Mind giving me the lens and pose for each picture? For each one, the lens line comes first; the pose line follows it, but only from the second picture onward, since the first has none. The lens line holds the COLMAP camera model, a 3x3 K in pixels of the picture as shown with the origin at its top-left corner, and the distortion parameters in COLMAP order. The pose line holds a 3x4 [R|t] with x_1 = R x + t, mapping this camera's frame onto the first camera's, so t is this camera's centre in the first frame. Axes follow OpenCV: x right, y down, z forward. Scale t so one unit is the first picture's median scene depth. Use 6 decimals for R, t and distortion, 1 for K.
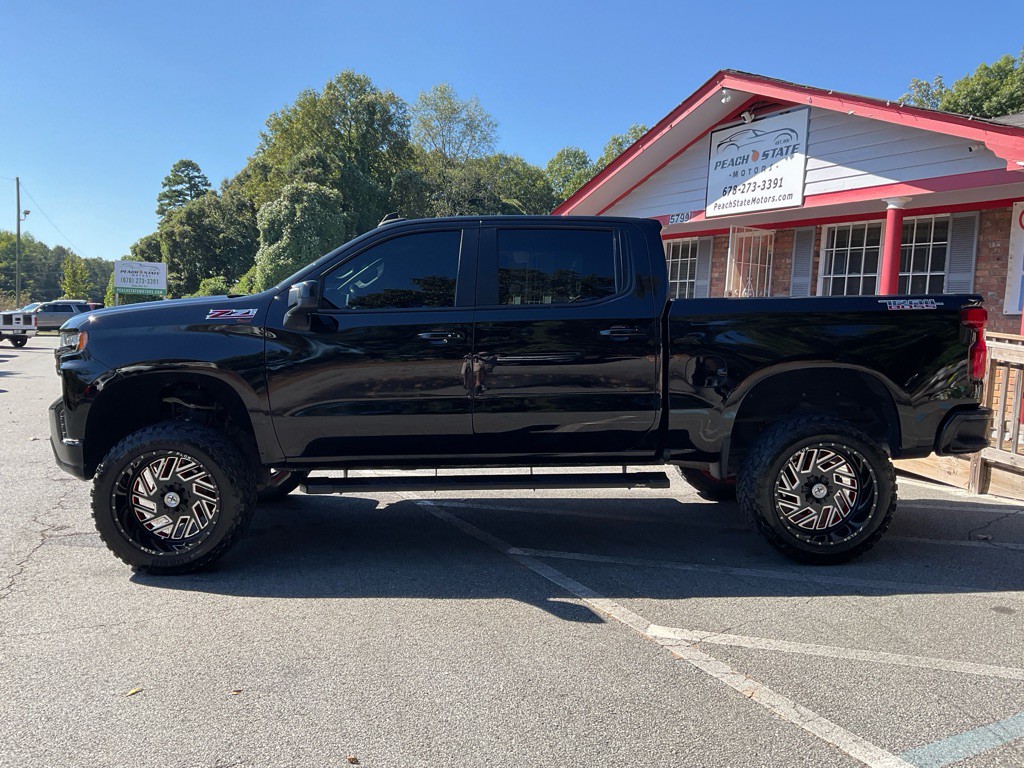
lens RADIAL K [[893.4, 0, 512.0], [0, 893.4, 384.0], [0, 0, 1]] dist [0.012671, -0.093698]
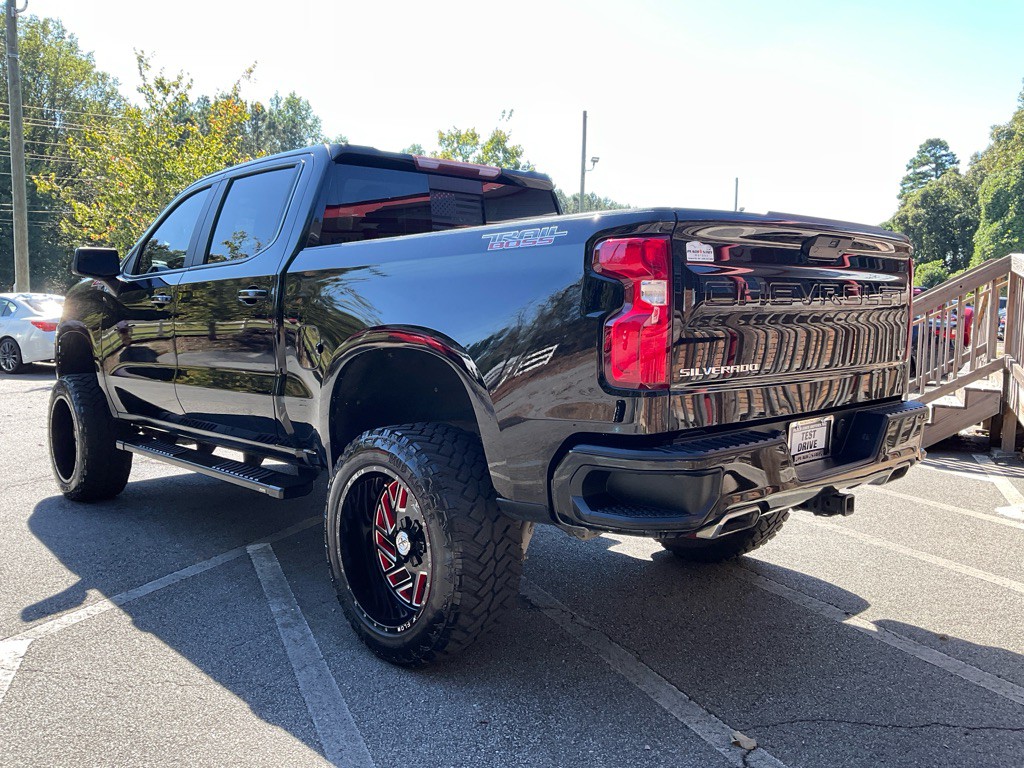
lens RADIAL K [[893.4, 0, 512.0], [0, 893.4, 384.0], [0, 0, 1]] dist [0.012671, -0.093698]
pose [[0.644781, 0.062703, -0.761791, 0.049668], [-0.054940, 0.997854, 0.035632, -0.001132], [0.762390, 0.018878, 0.646842, 0.037085]]
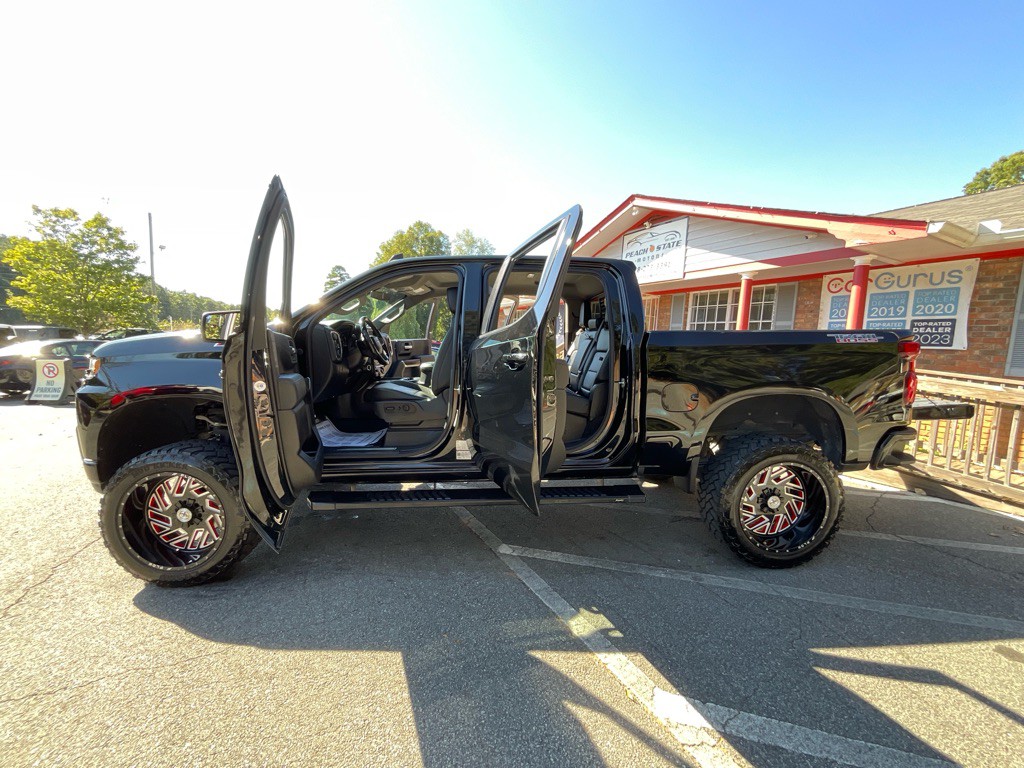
lens RADIAL K [[893.4, 0, 512.0], [0, 893.4, 384.0], [0, 0, 1]] dist [0.012671, -0.093698]
pose [[0.999929, 0.008407, 0.008407, 0.004839], [-0.008117, 0.999391, -0.033923, 0.049163], [-0.008687, 0.033852, 0.999389, -0.621334]]
